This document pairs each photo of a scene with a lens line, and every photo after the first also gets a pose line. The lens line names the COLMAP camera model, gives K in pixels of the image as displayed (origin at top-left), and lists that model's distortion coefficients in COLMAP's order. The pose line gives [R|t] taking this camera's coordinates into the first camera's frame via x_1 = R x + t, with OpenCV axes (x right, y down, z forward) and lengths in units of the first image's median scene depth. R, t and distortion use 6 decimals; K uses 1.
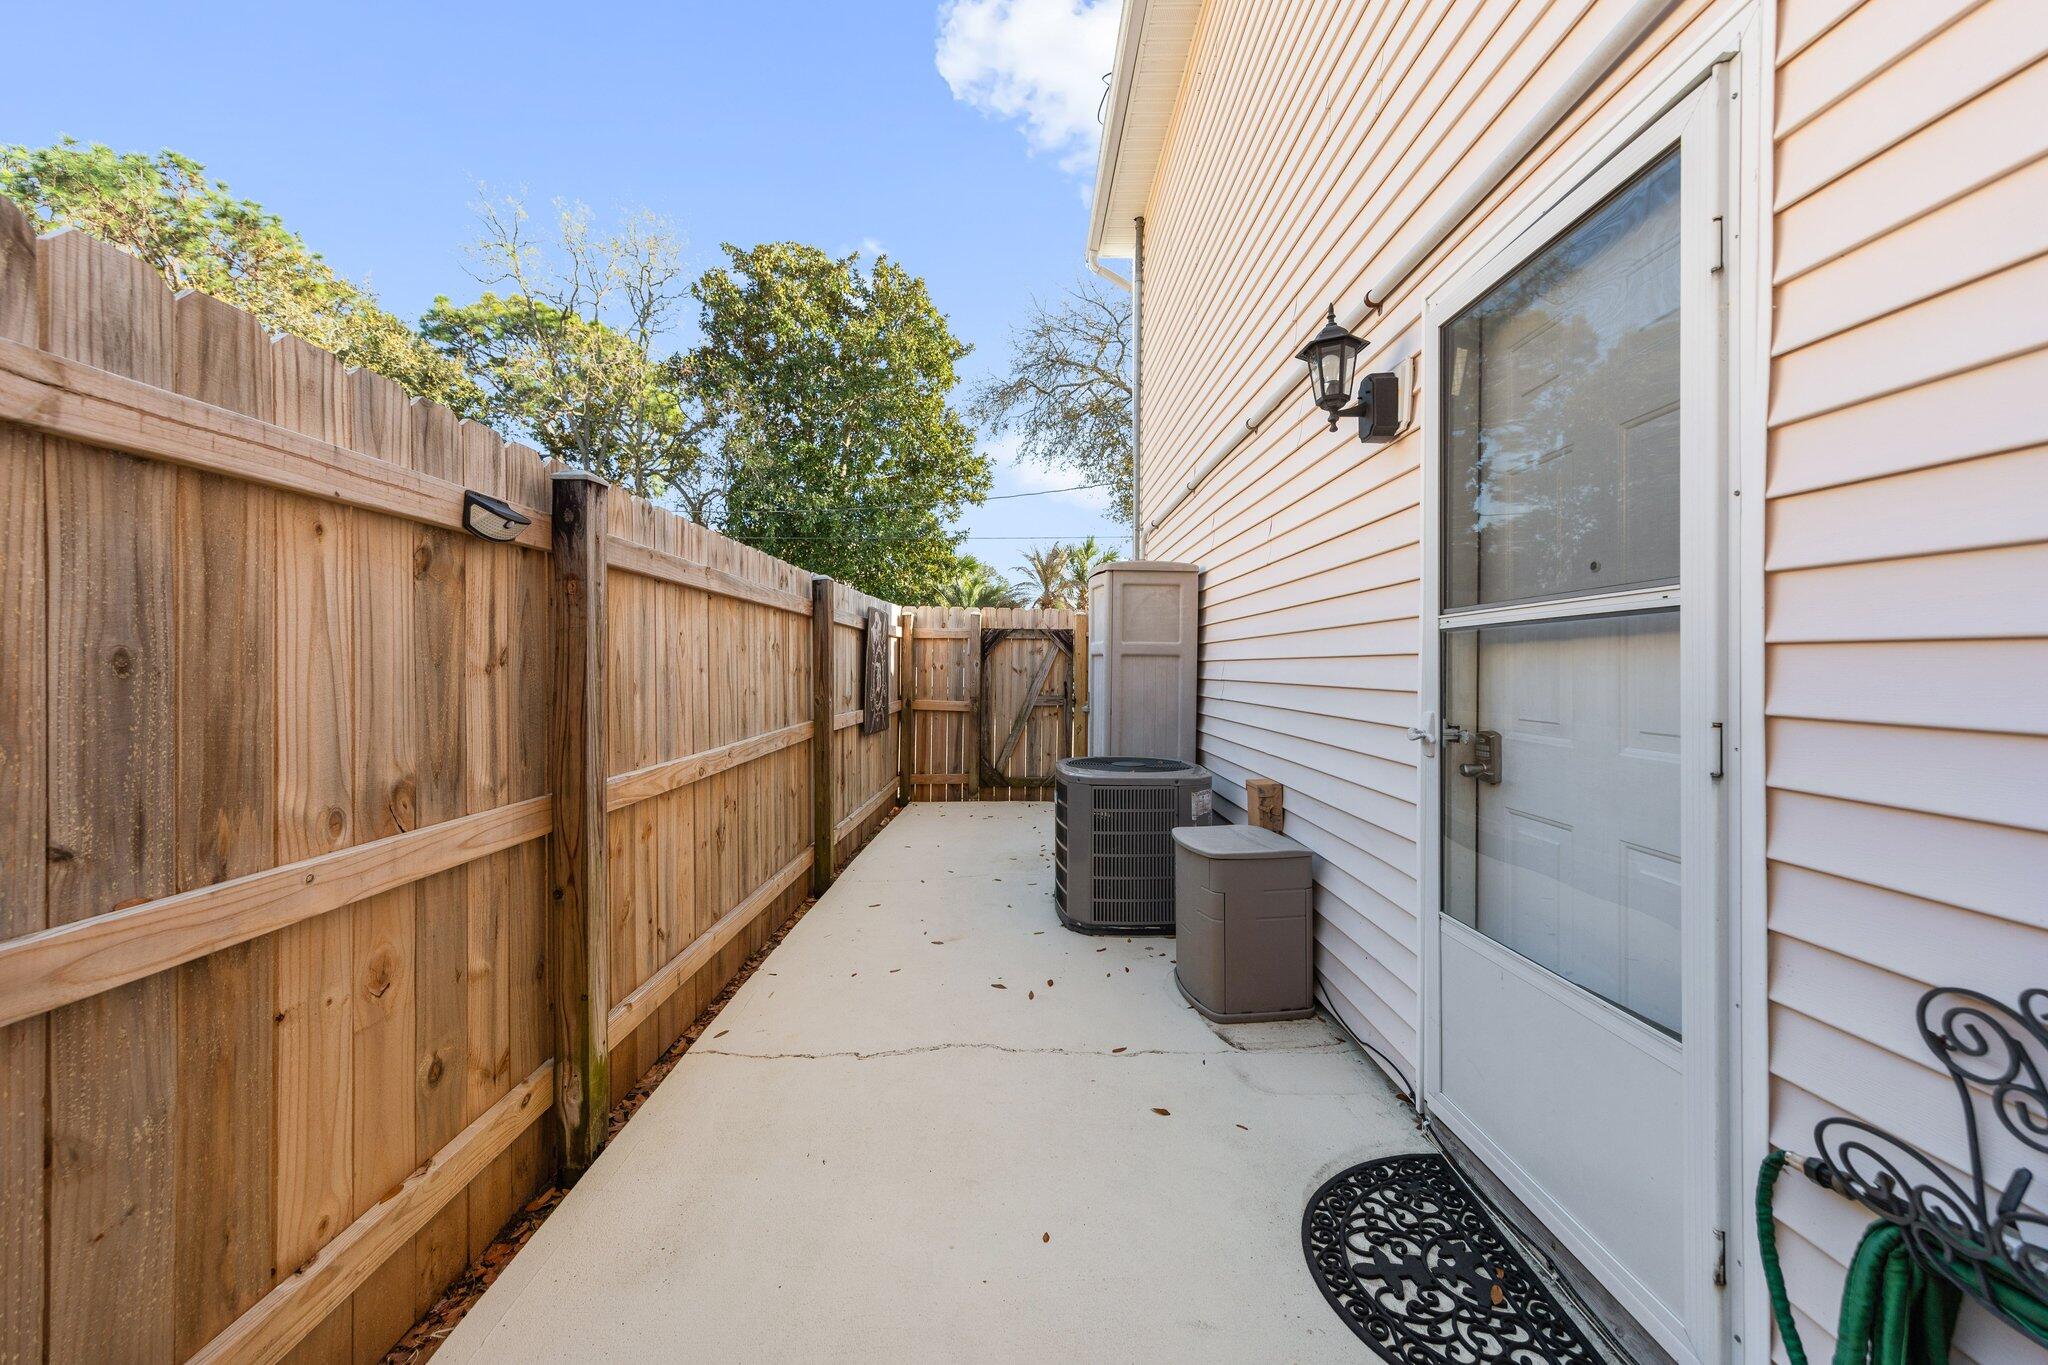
lens RADIAL K [[755.3, 0, 1033.2], [0, 755.3, 670.6], [0, 0, 1]] dist [-0.000056, 0.000061]
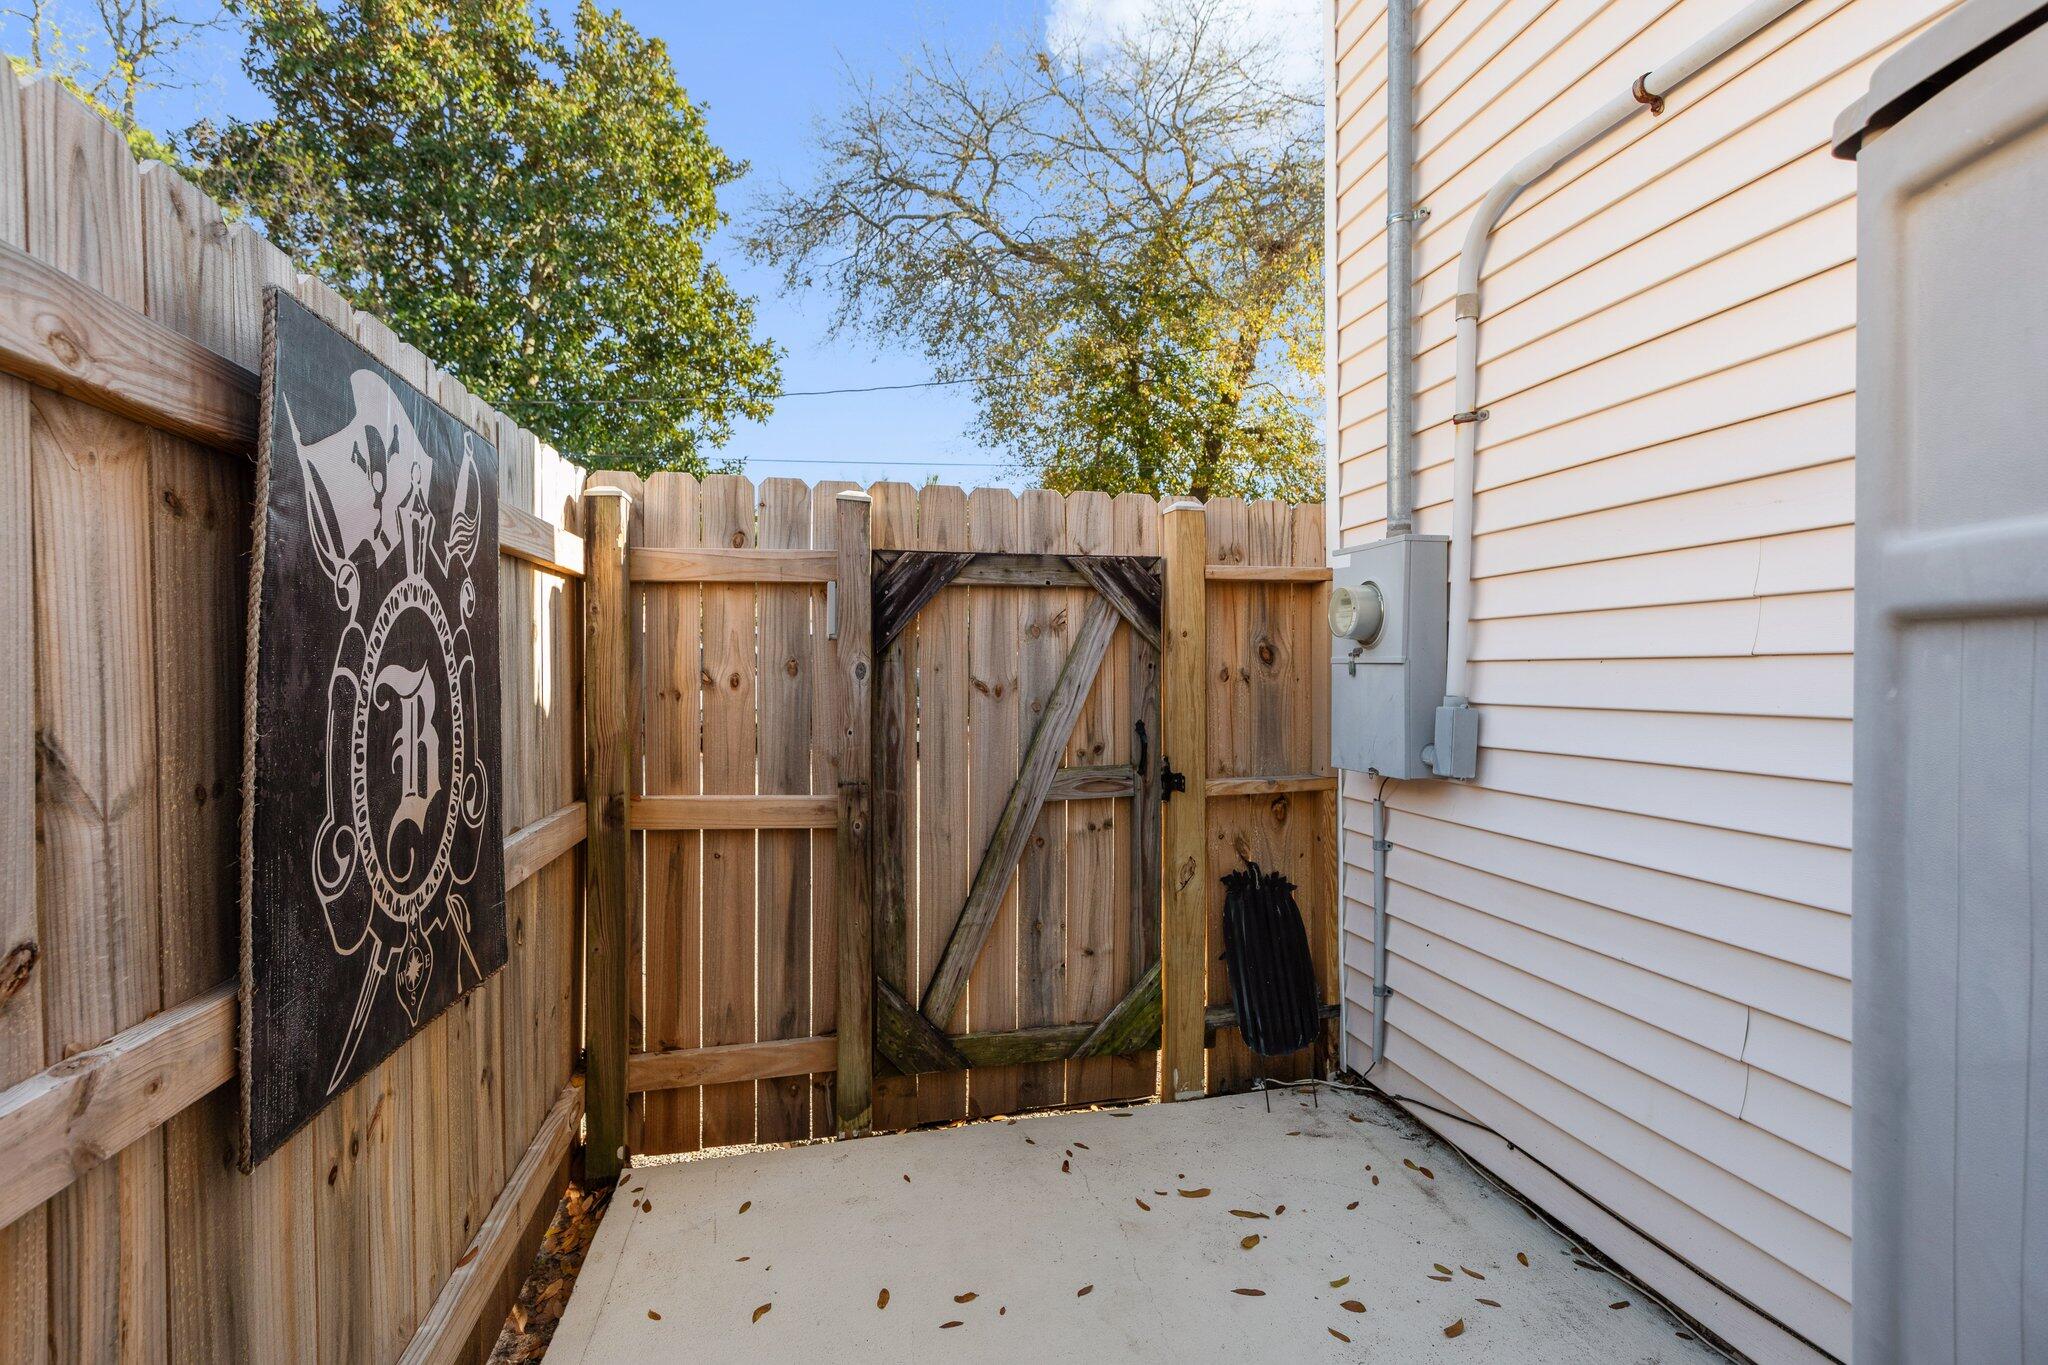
lens RADIAL K [[1002.9, 0, 1023.0], [0, 1002.9, 683.2], [0, 0, 1]] dist [0.004114, 0.000213]
pose [[0.981802, -0.012978, 0.189462, -0.071794], [0.011793, 0.999903, 0.007377, -0.004510], [-0.189539, -0.005008, 0.981860, 0.504664]]
